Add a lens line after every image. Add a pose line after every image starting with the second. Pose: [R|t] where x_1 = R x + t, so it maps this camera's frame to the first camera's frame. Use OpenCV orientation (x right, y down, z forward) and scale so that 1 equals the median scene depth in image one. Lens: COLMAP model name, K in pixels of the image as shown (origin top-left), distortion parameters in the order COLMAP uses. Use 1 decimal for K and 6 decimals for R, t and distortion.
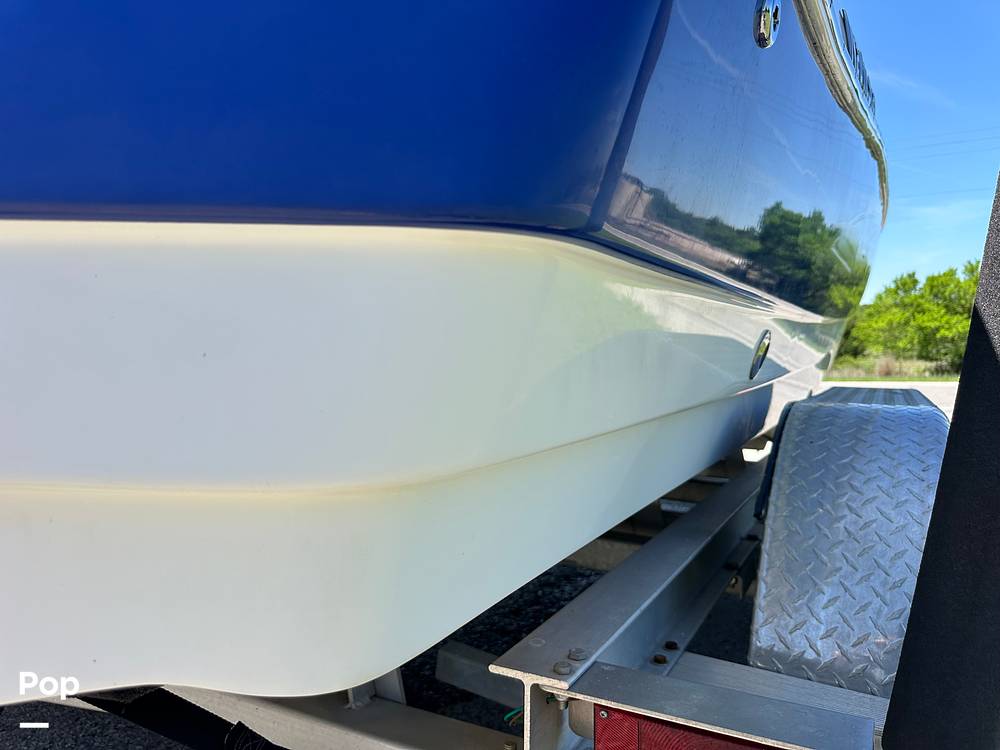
lens RADIAL K [[680.2, 0, 501.4], [0, 680.2, 374.3], [0, 0, 1]] dist [0.021238, -0.029496]
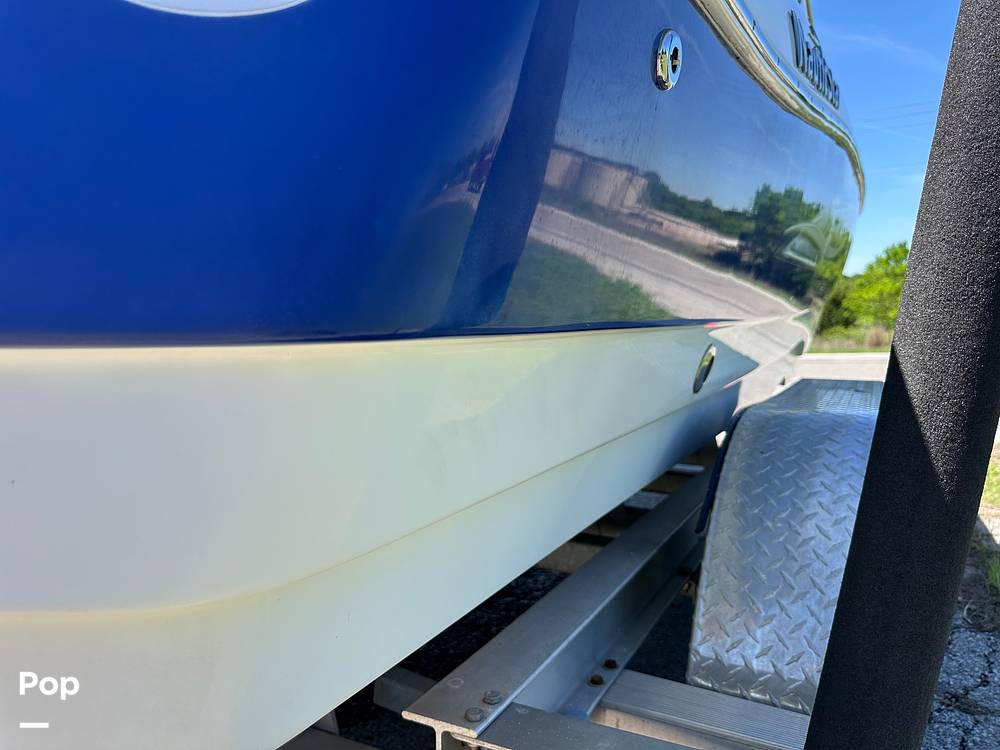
lens RADIAL K [[680.2, 0, 501.4], [0, 680.2, 374.3], [0, 0, 1]] dist [0.021238, -0.029496]
pose [[0.999892, -0.013736, 0.005203, 0.087456], [0.013503, 0.999008, 0.042426, -0.073365], [-0.005780, -0.042352, 0.999086, 0.013374]]
